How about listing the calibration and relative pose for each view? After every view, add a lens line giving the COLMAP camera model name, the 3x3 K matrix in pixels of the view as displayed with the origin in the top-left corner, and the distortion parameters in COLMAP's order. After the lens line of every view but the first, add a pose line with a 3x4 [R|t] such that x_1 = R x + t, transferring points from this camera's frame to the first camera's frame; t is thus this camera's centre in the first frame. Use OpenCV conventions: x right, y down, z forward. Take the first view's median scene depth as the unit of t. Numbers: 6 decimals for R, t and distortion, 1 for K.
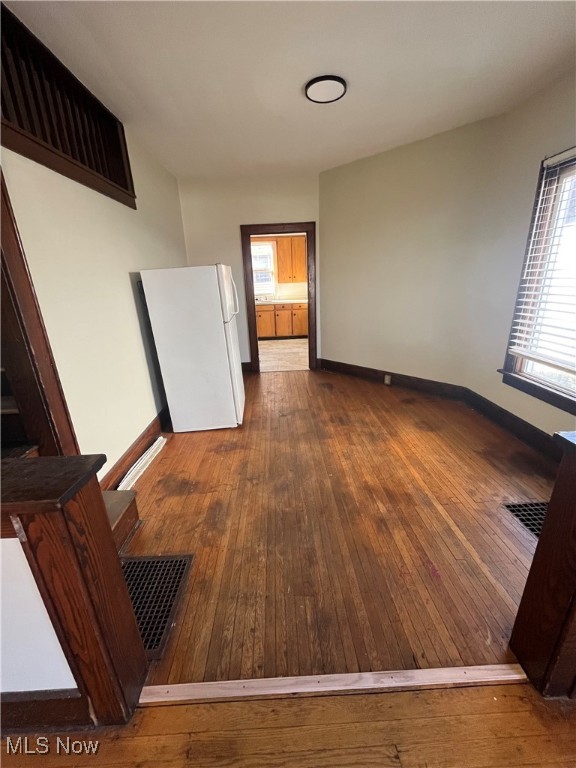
lens RADIAL K [[311.0, 0, 289.3], [0, 311.0, 382.9], [0, 0, 1]] dist [-0.002801, -0.000140]
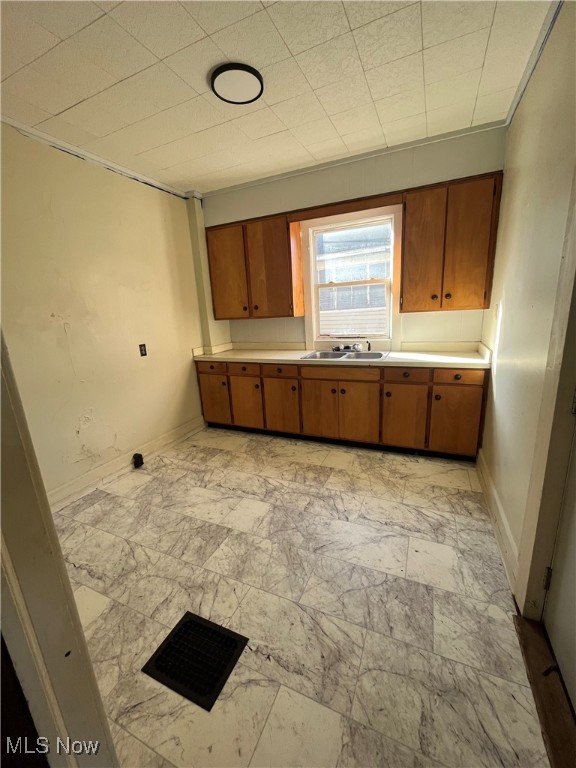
lens RADIAL K [[311.0, 0, 288.0], [0, 311.0, 385.6], [0, 0, 1]] dist [-0.002801, -0.000140]
pose [[0.891863, 0.100085, -0.441094, 0.019871], [-0.124322, 0.991893, -0.026309, -0.203153], [0.434885, 0.078302, 0.897075, 0.603351]]
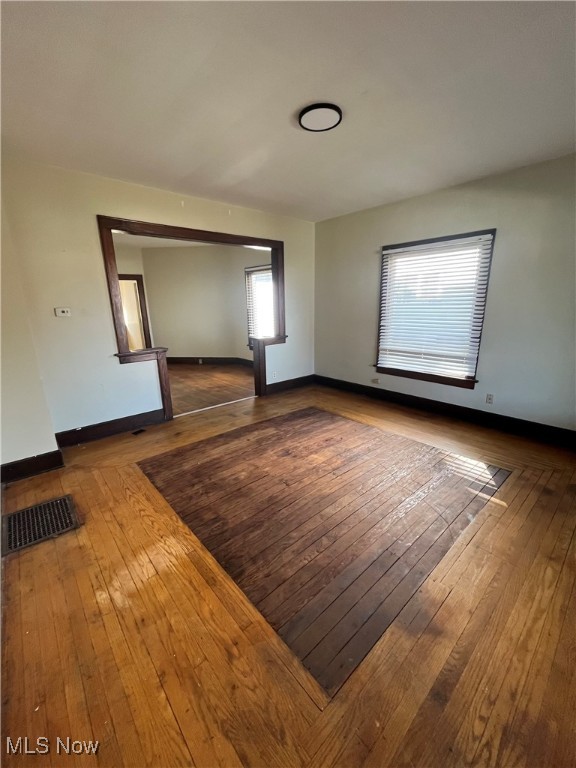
lens RADIAL K [[311.0, 0, 287.5], [0, 311.0, 380.8], [0, 0, 1]] dist [-0.002801, -0.000140]
pose [[0.775971, -0.136342, 0.615857, -0.538100], [0.191791, 0.981131, -0.024445, 0.303654], [-0.600903, 0.137084, 0.787479, -0.924889]]
